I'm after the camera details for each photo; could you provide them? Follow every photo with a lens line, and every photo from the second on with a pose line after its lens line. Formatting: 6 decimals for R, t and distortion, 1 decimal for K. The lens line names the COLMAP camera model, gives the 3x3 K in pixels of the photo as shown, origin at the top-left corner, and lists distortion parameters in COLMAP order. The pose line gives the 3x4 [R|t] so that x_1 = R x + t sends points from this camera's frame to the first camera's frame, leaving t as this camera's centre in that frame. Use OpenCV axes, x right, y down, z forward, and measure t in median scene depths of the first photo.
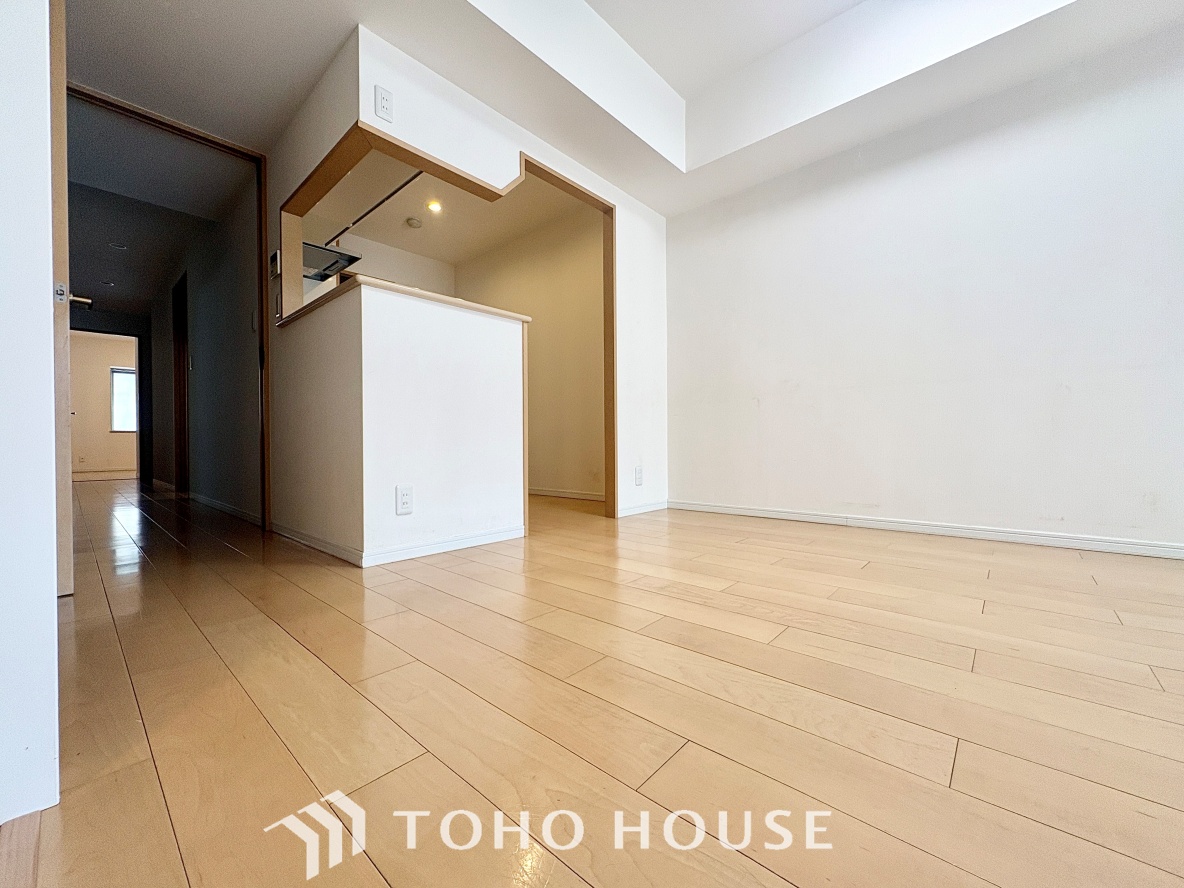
lens RADIAL K [[471.3, 0, 590.8], [0, 471.3, 443.4], [0, 0, 1]] dist [0.001377, 0.000384]
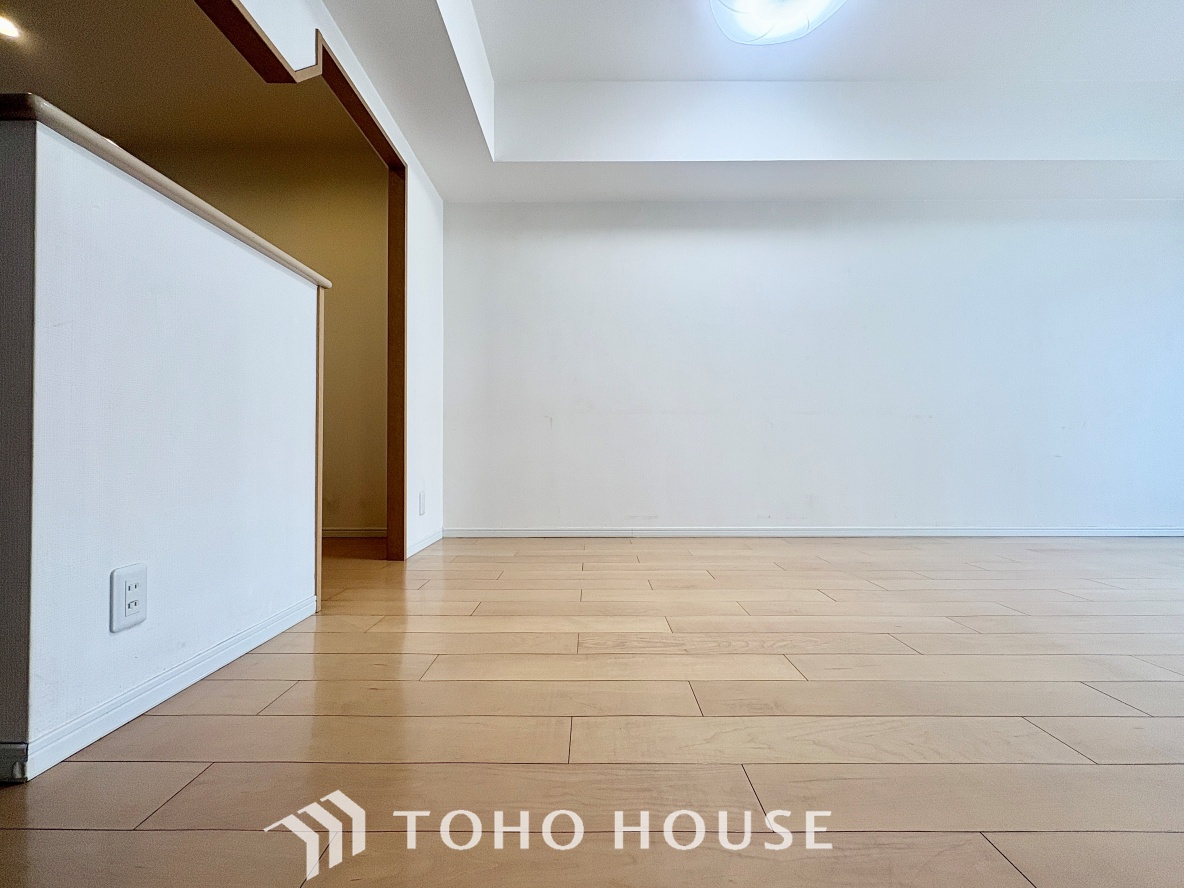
lens RADIAL K [[471.3, 0, 590.6], [0, 471.3, 441.9], [0, 0, 1]] dist [0.001377, 0.000384]
pose [[0.747264, 0.017865, 0.664287, -0.292290], [-0.002486, 0.999707, -0.024090, -0.023691], [-0.664523, 0.016350, 0.747089, 0.254720]]
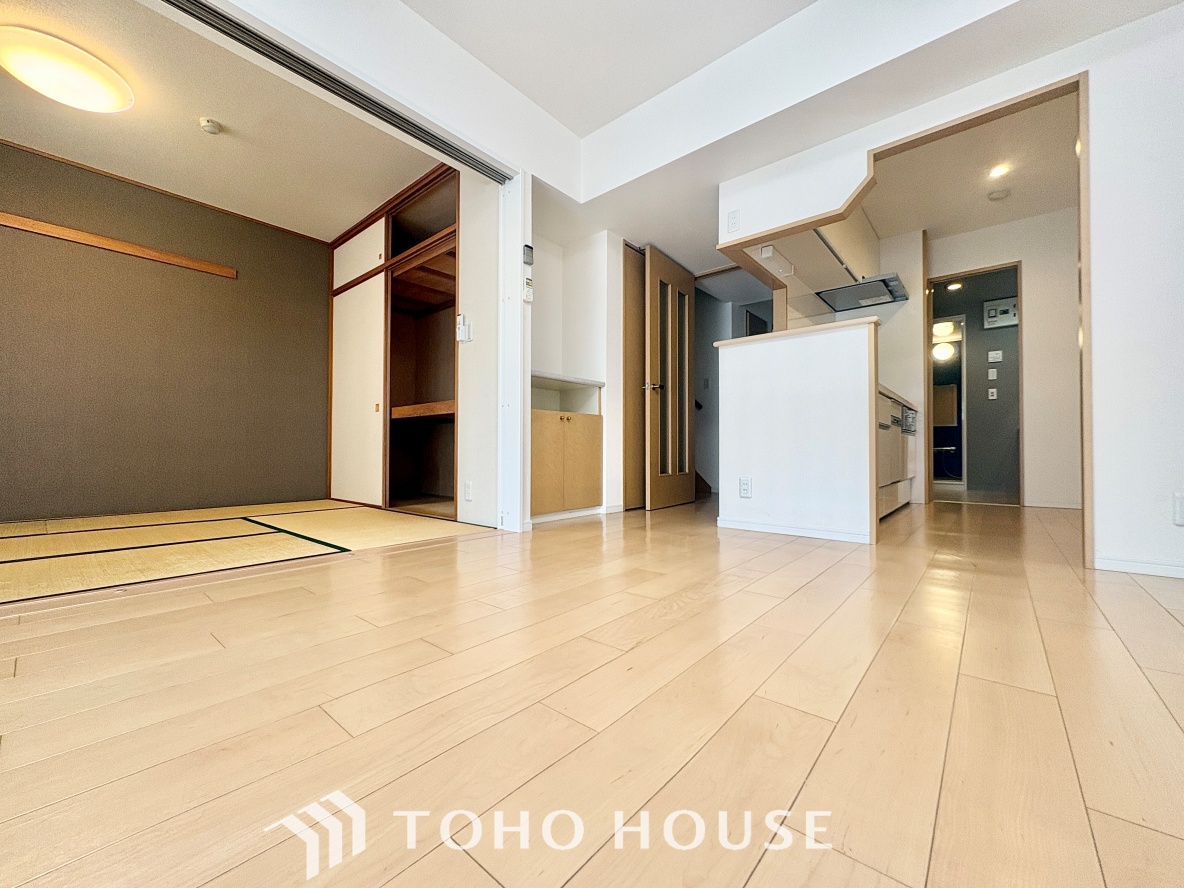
lens RADIAL K [[471.3, 0, 593.0], [0, 471.3, 447.0], [0, 0, 1]] dist [0.001377, 0.000384]
pose [[0.023666, -0.004913, -0.999708, 0.809482], [-0.003806, 0.999980, -0.005004, 0.004943], [0.999713, 0.003923, 0.023647, 0.405263]]
